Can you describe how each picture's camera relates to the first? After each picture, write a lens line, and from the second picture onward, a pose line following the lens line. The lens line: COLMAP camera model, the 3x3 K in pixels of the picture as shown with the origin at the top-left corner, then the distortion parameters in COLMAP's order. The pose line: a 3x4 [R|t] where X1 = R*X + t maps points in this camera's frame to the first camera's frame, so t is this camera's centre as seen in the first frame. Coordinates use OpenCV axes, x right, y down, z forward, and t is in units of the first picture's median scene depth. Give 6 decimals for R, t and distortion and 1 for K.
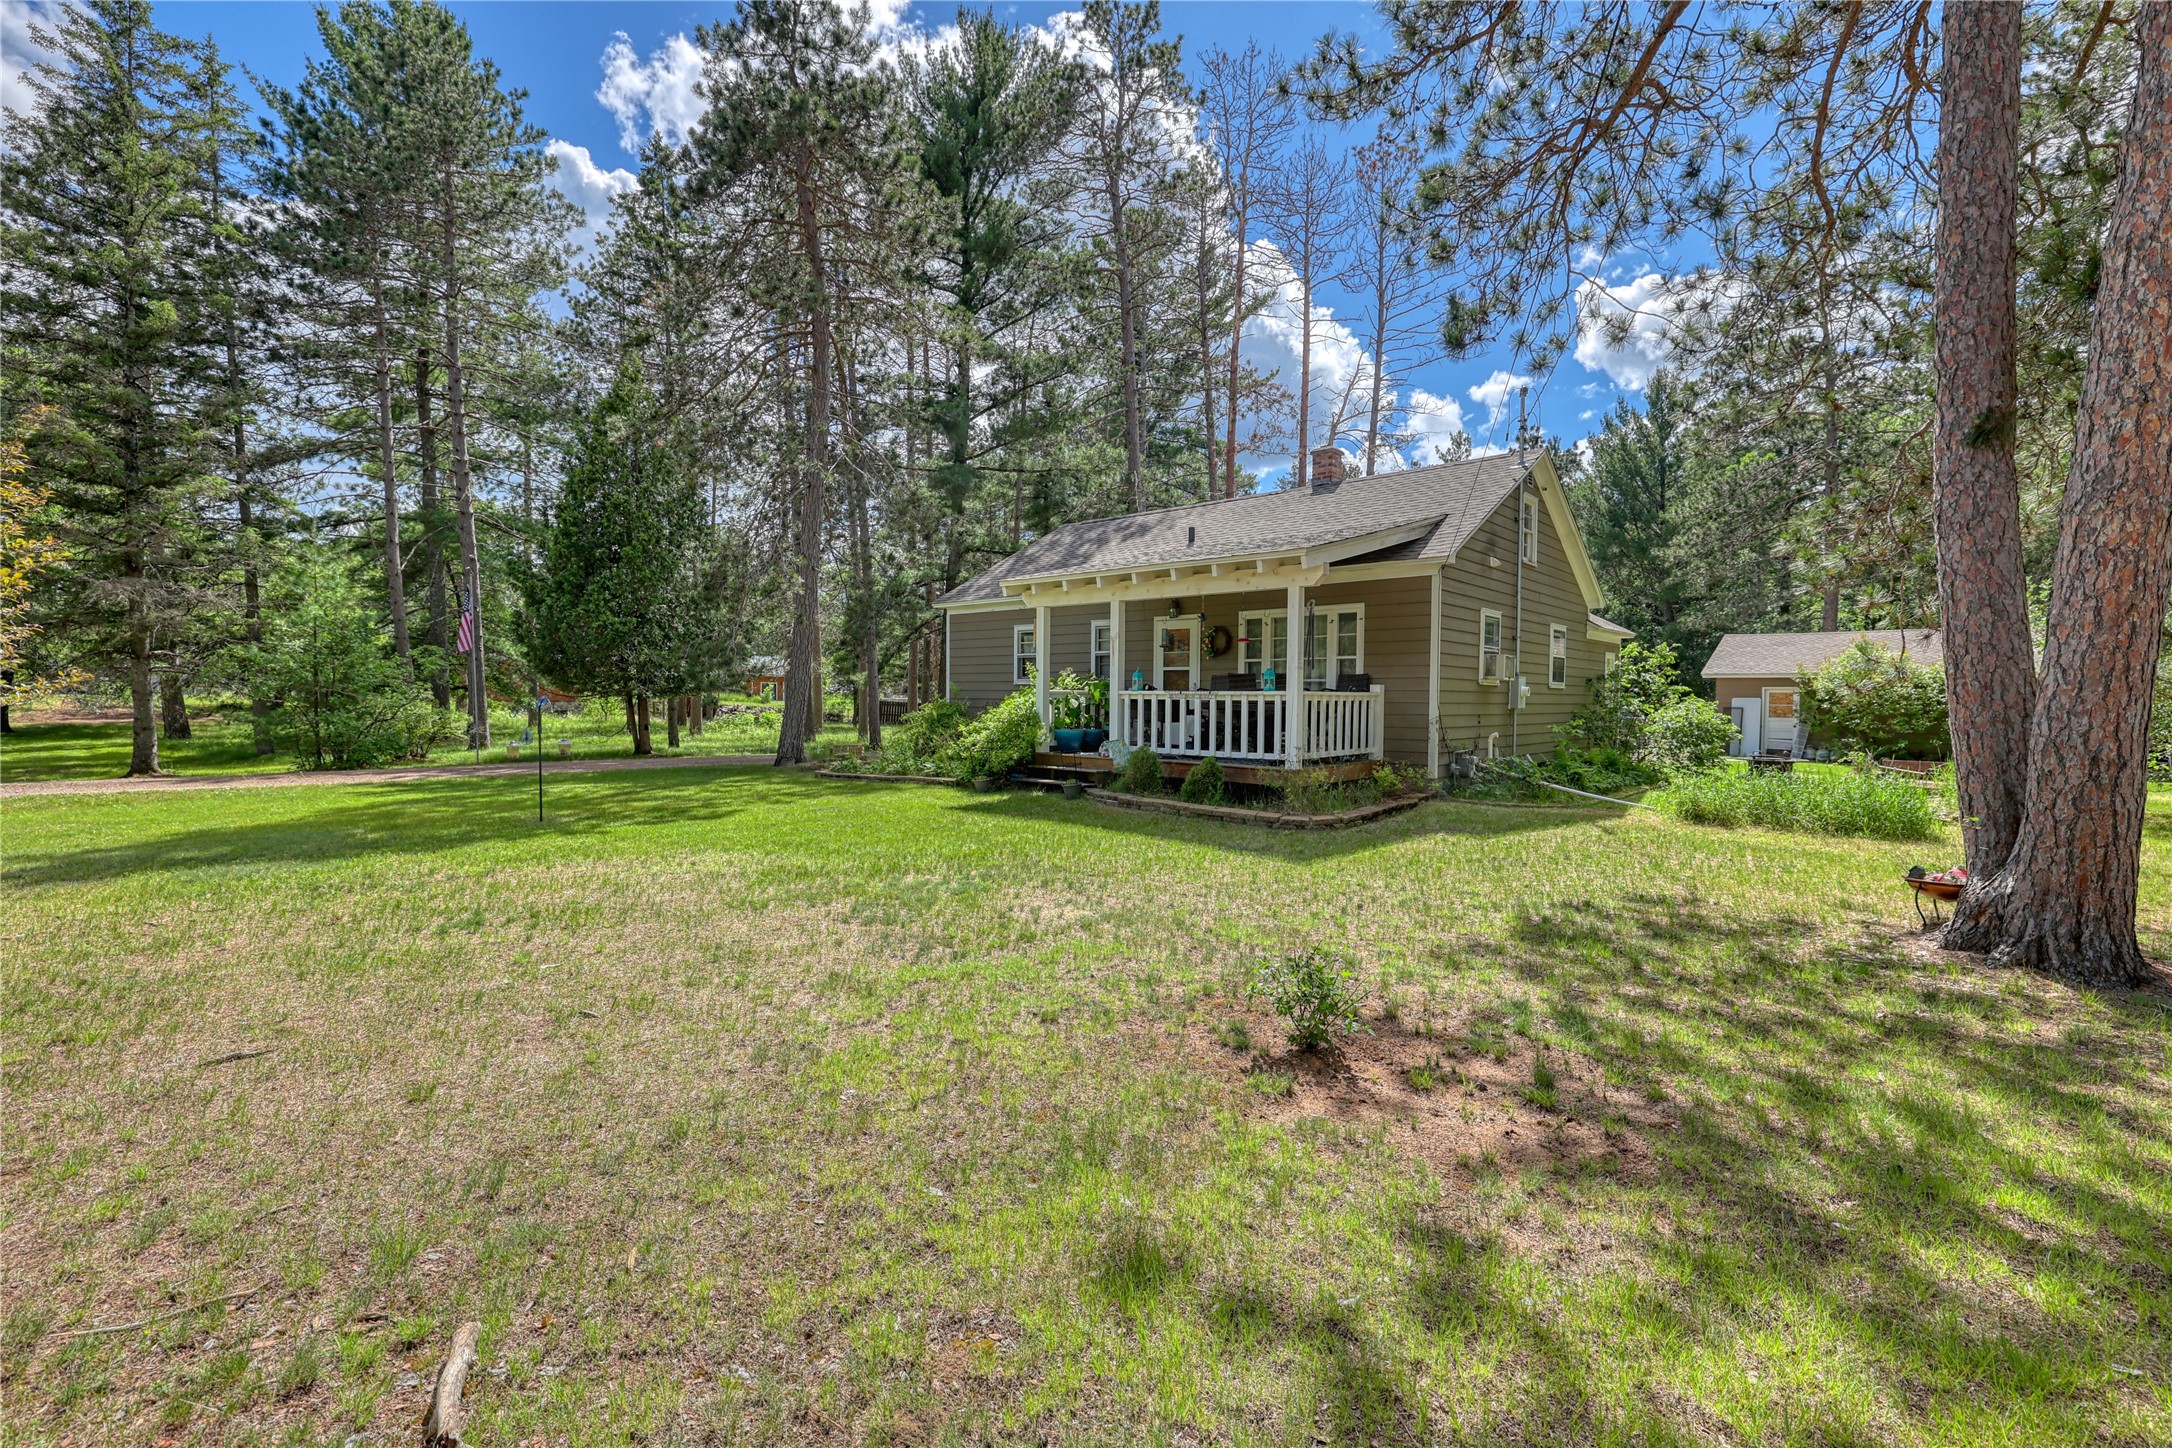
lens RADIAL K [[919.9, 0, 1093.5], [0, 919.9, 721.5], [0, 0, 1]] dist [-0.000252, 0.000452]
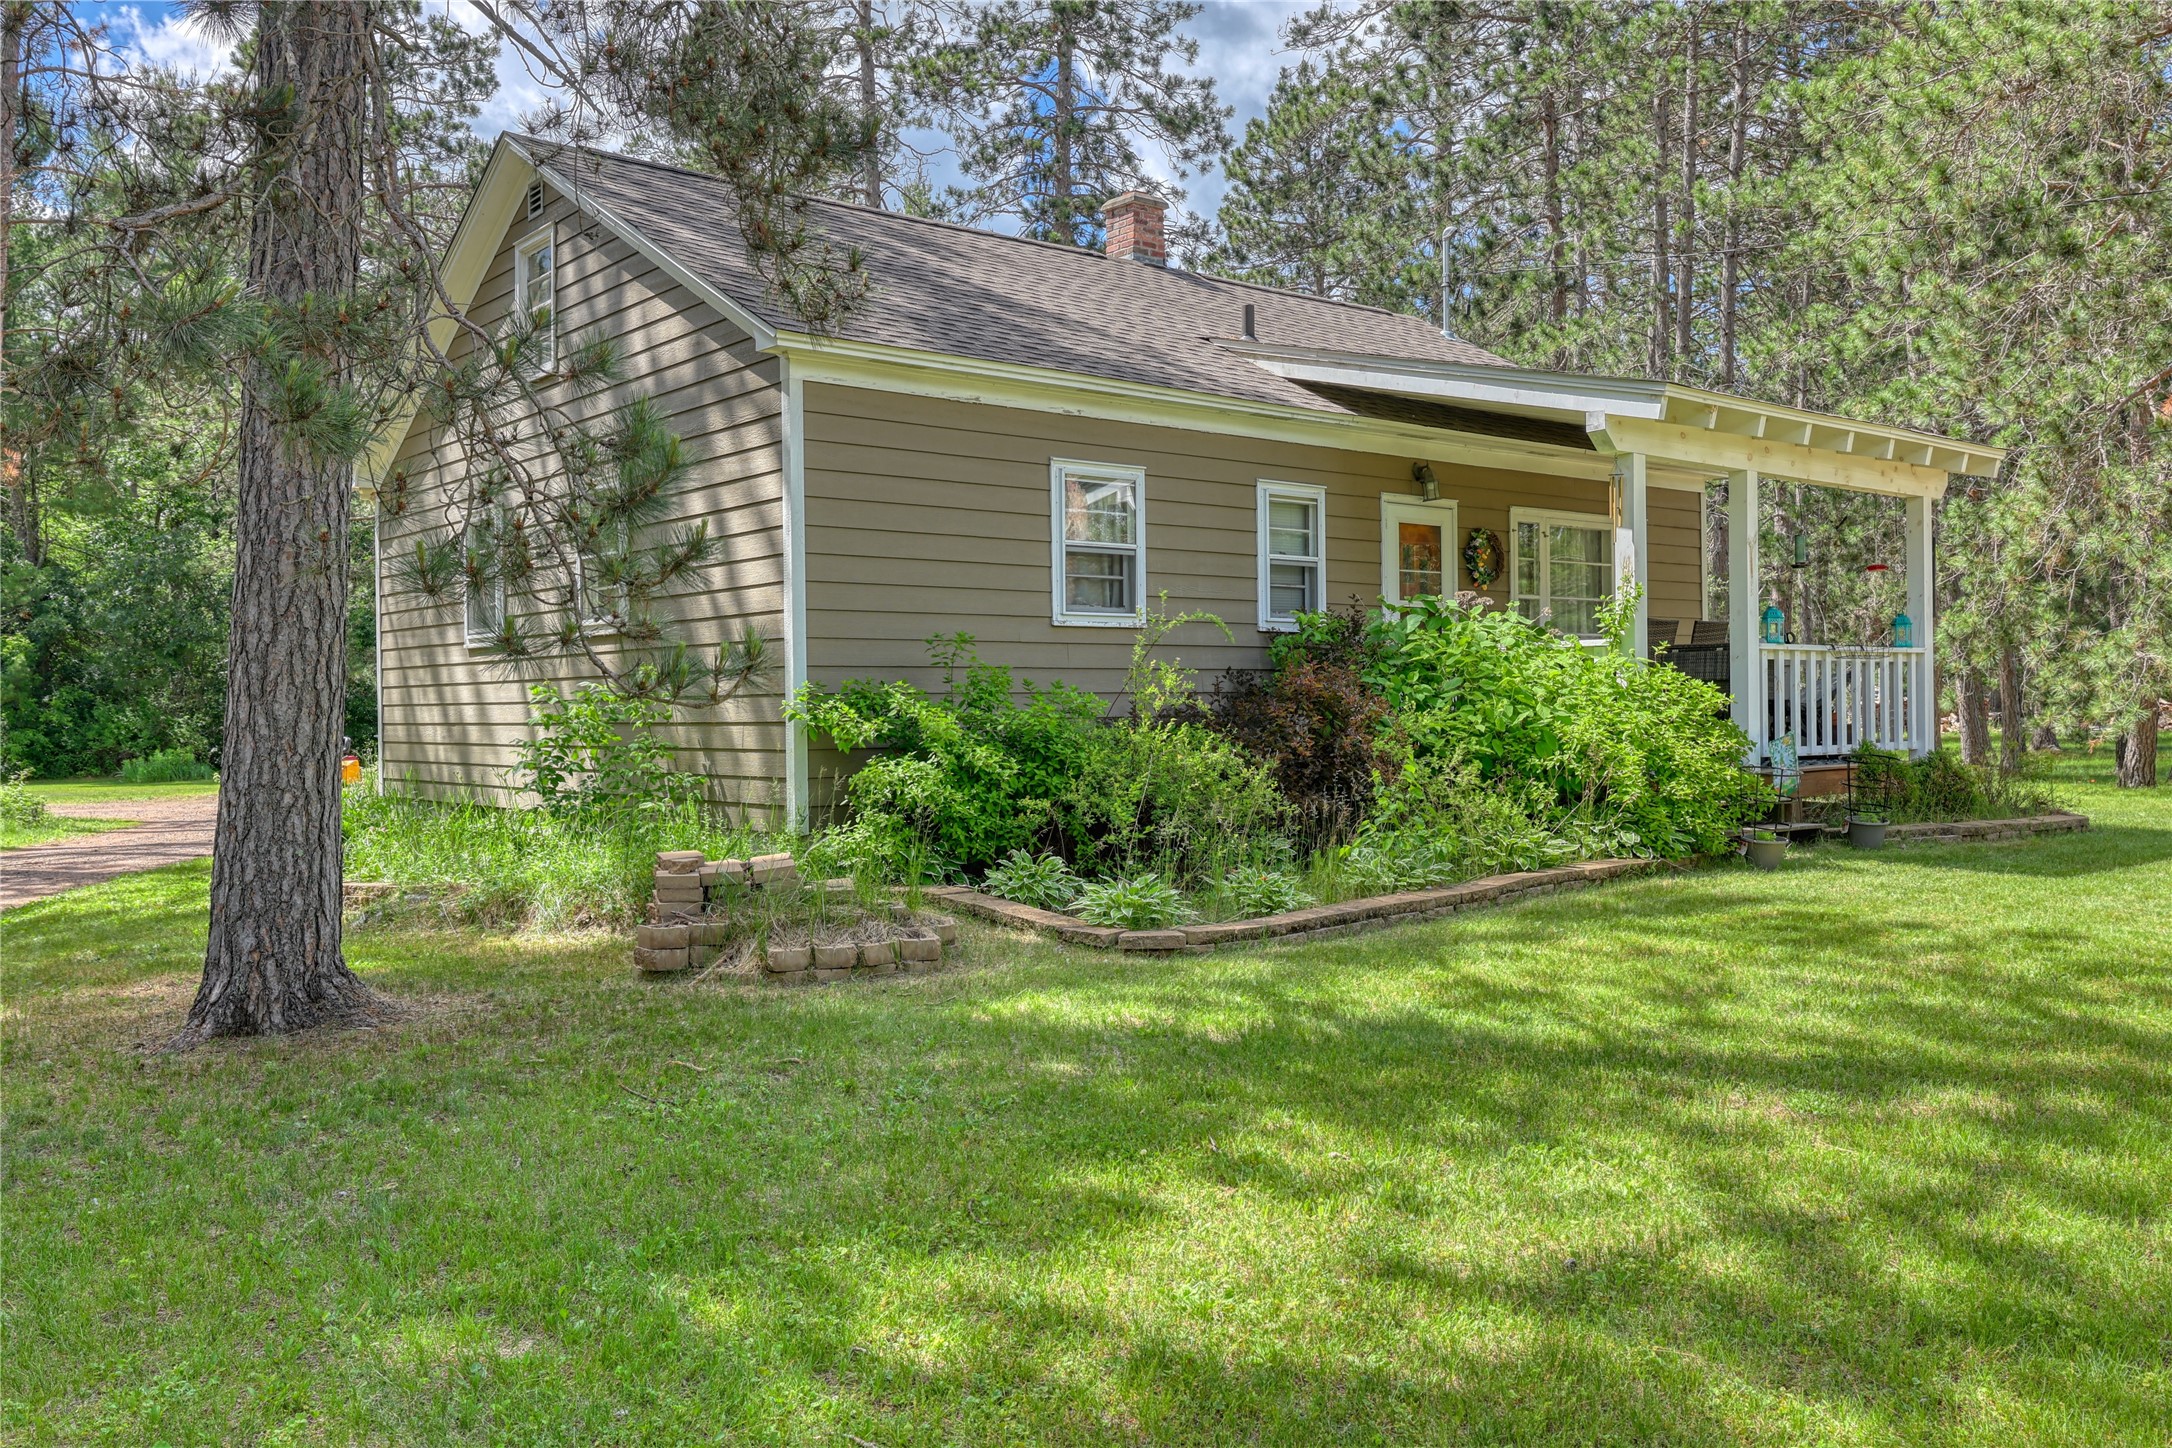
lens RADIAL K [[1687.8, 0, 1073.8], [0, 1687.8, 722.3], [0, 0, 1]] dist [-0.004588, 0.008039]
pose [[0.163695, -0.028208, 0.986108, -1.145502], [0.033789, 0.999165, 0.022973, -0.027869], [-0.985932, 0.029559, 0.164511, 1.412313]]
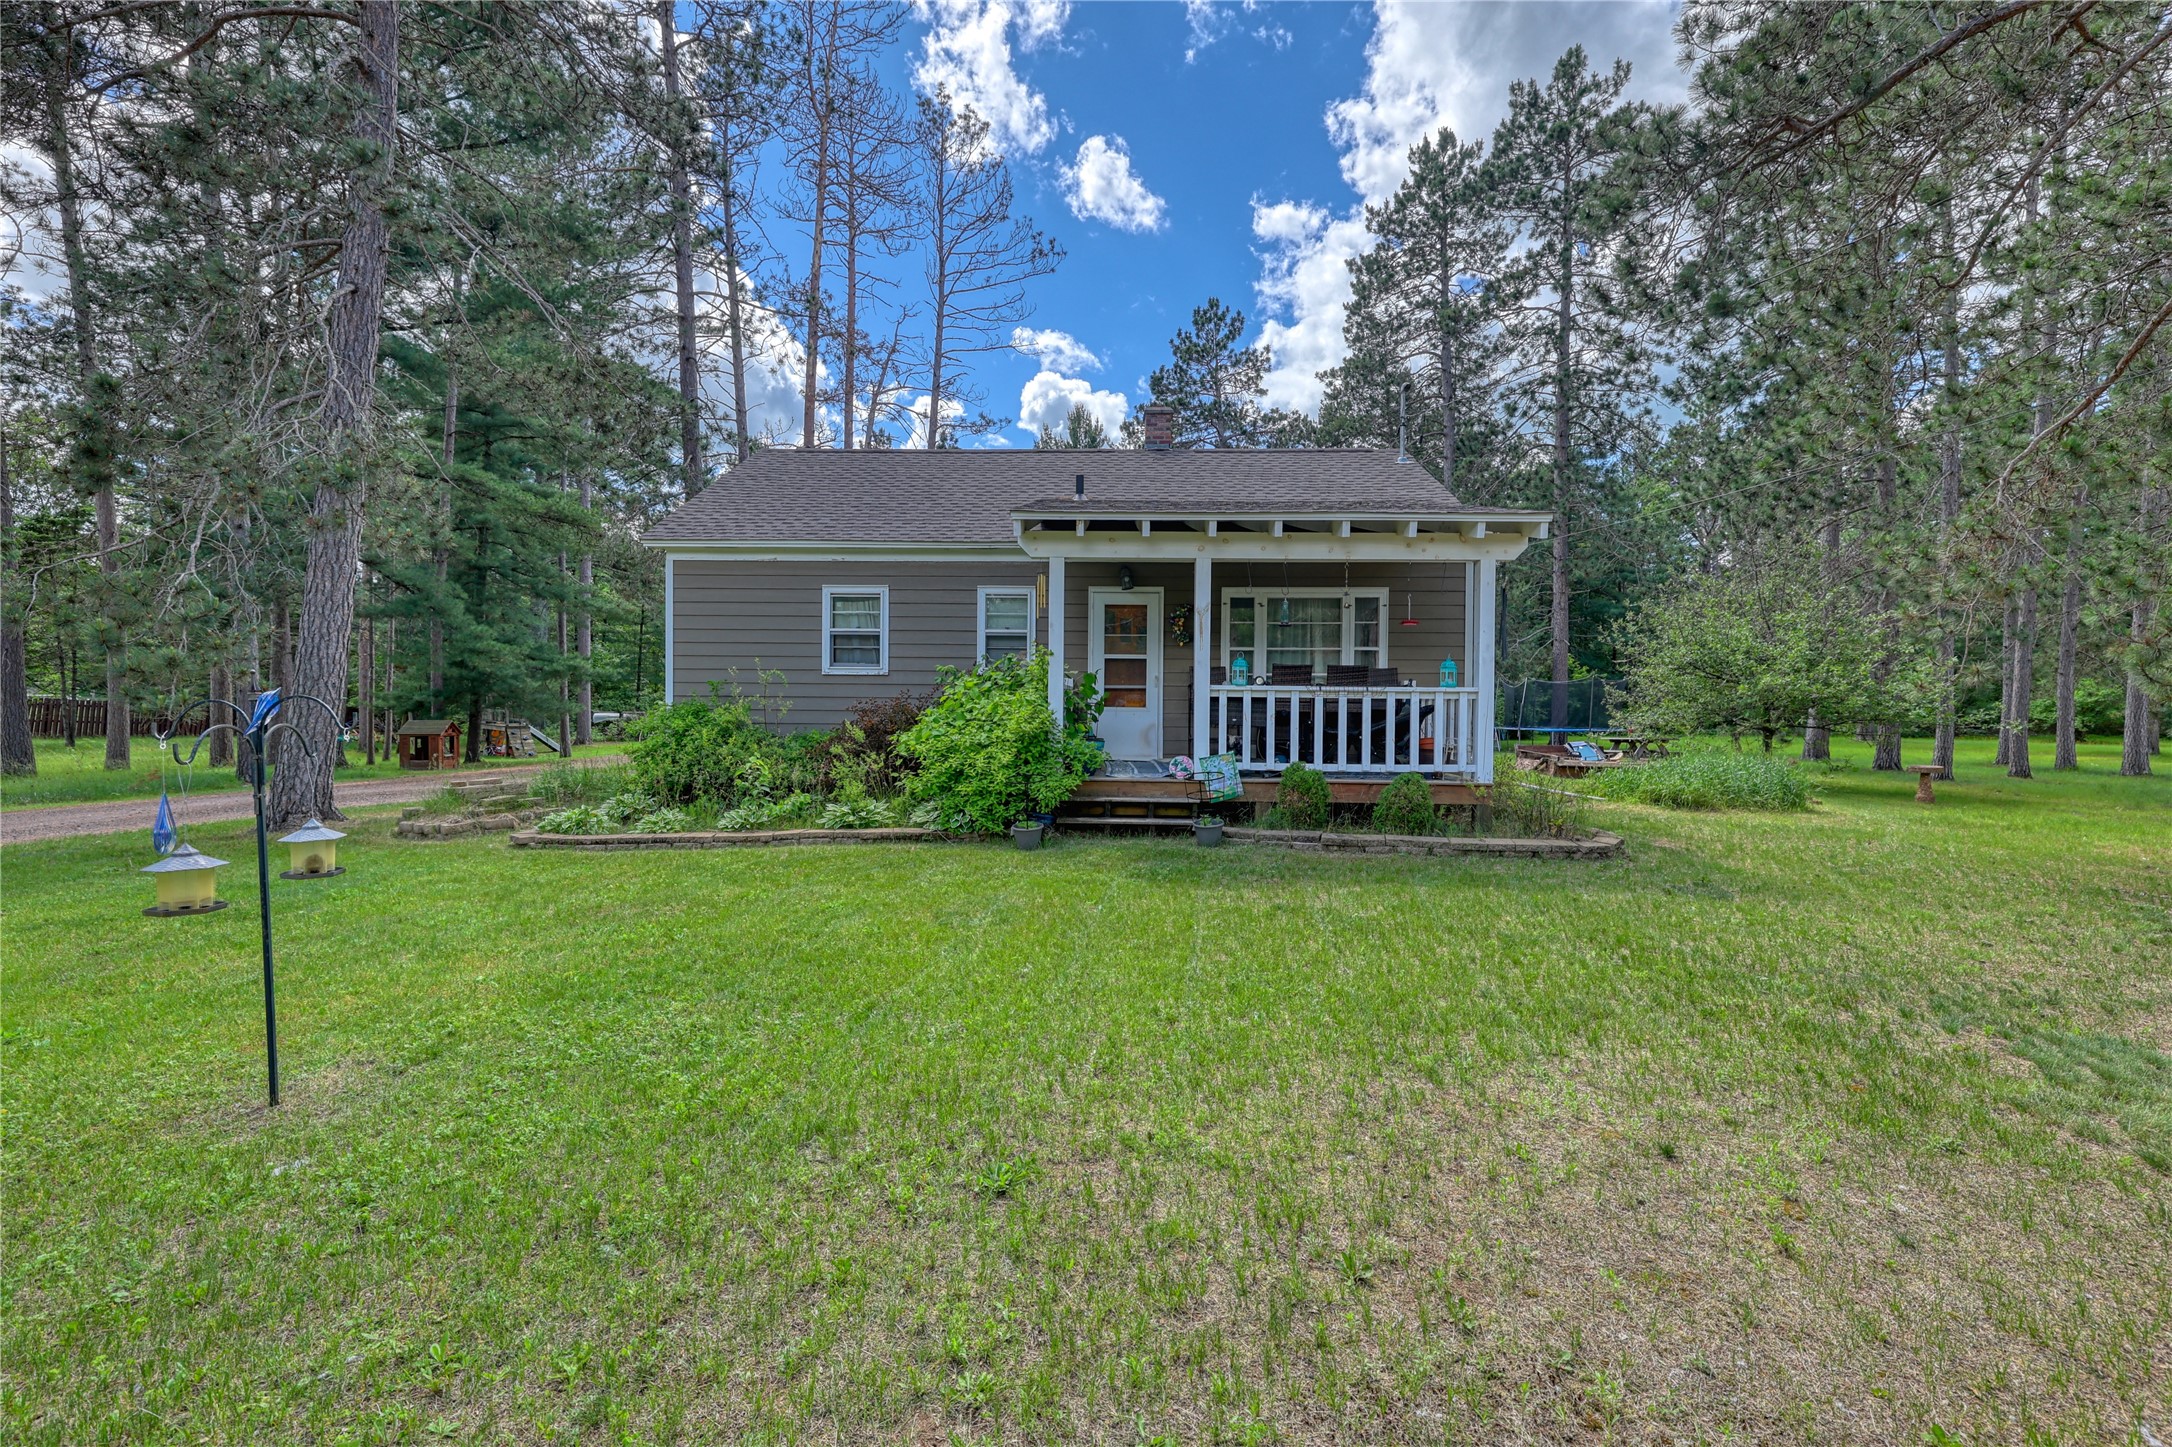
lens RADIAL K [[919.9, 0, 1087.4], [0, 919.9, 710.1], [0, 0, 1]] dist [-0.000252, 0.000452]
pose [[0.772277, -0.009750, 0.635212, -0.569922], [0.015095, 0.999882, -0.003005, -0.015316], [-0.635107, 0.011910, 0.772332, 0.588675]]
